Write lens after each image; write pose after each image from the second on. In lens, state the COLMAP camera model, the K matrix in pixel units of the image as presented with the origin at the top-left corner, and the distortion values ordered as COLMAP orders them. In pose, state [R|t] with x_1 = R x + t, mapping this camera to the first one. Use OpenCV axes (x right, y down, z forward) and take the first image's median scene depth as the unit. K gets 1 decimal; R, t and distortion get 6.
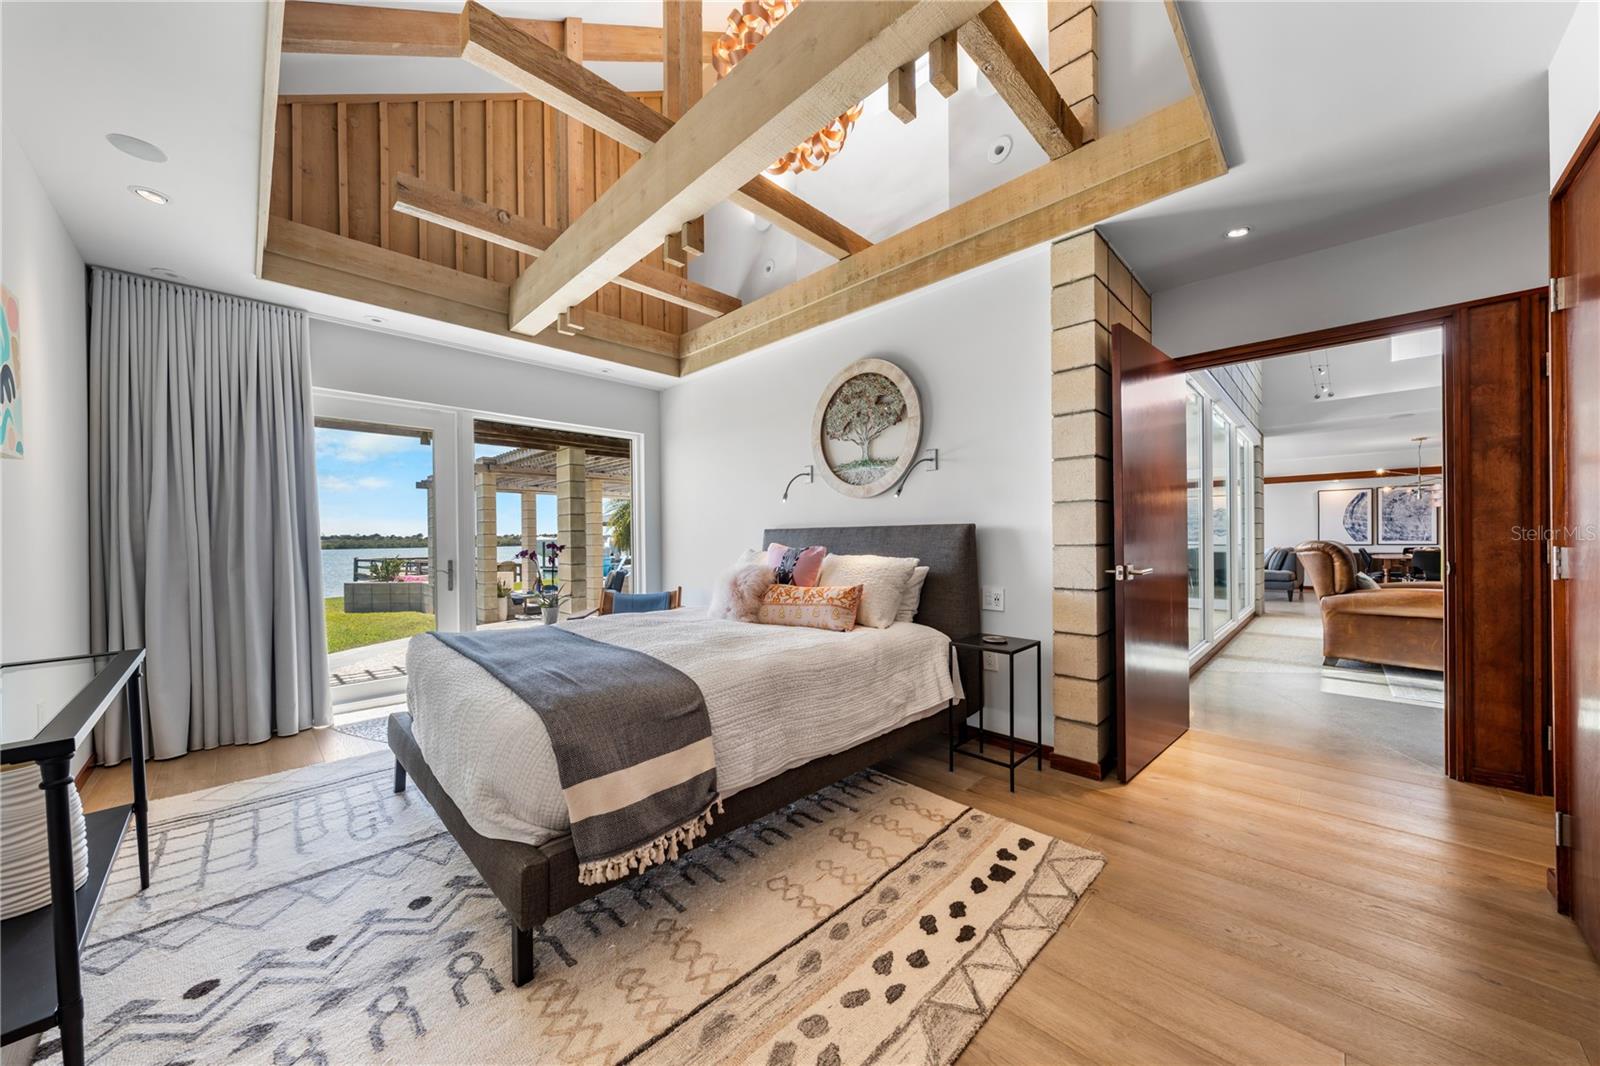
lens RADIAL K [[553.2, 0, 805.1], [0, 553.2, 564.9], [0, 0, 1]] dist [-0.000644, -0.000103]
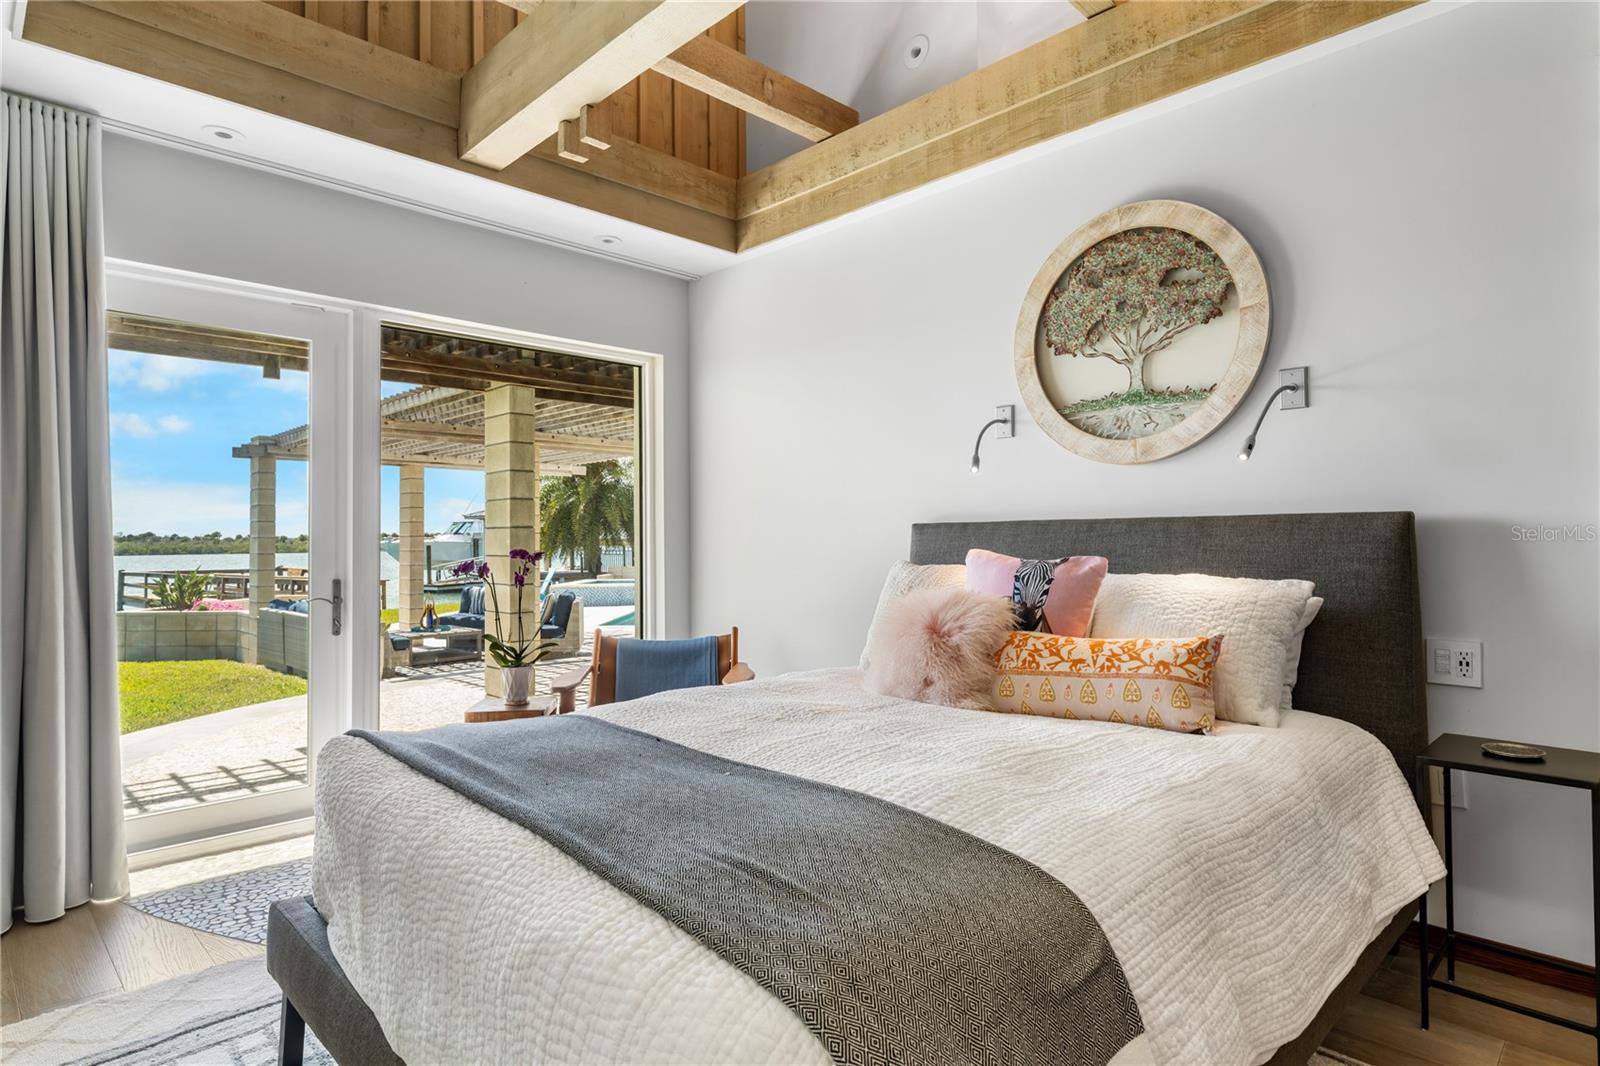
lens RADIAL K [[869.0, 0, 796.3], [0, 869.0, 557.2], [0, 0, 1]] dist [0.000709, 0.001578]
pose [[0.999842, 0.001901, -0.017685, -0.200307], [-0.002406, 0.999589, -0.028567, -0.007817], [0.017623, 0.028605, 0.999435, 0.172991]]
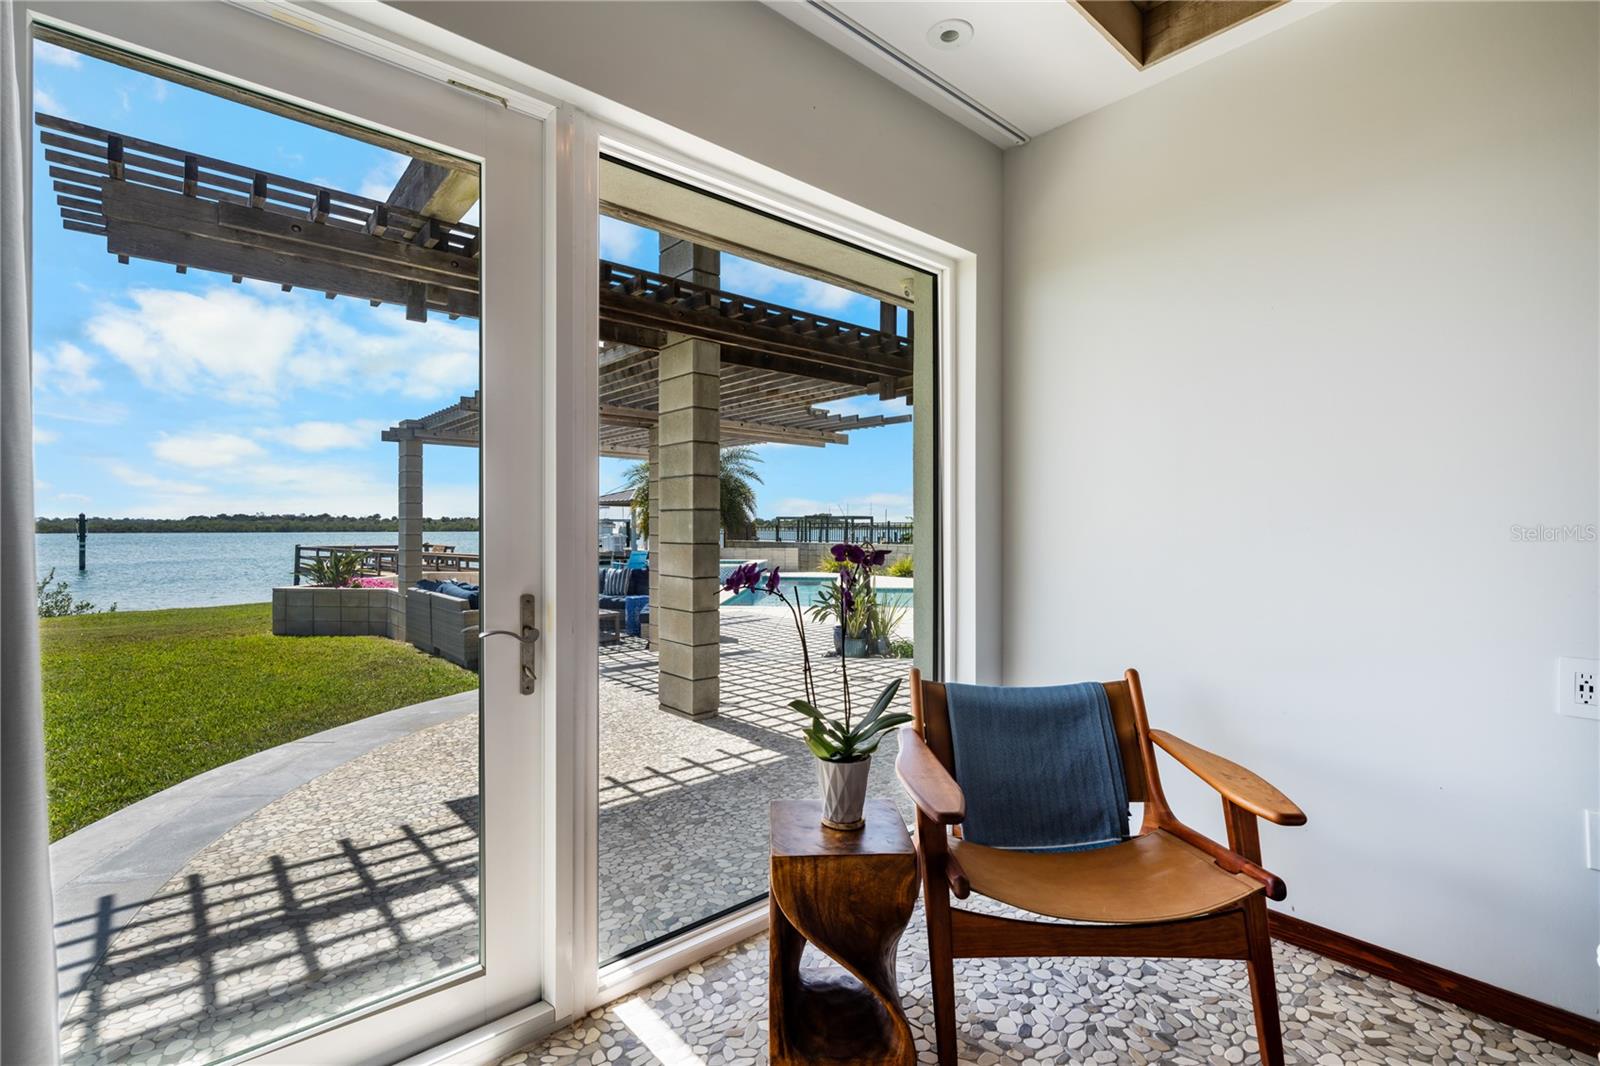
lens RADIAL K [[705.5, 0, 794.8], [0, 705.5, 559.8], [0, 0, 1]] dist [-0.000846, -0.000065]
pose [[0.997302, 0.014754, -0.071910, -0.542353], [-0.014641, 0.999891, 0.002093, -0.036062], [0.071933, -0.001034, 0.997409, 0.722382]]
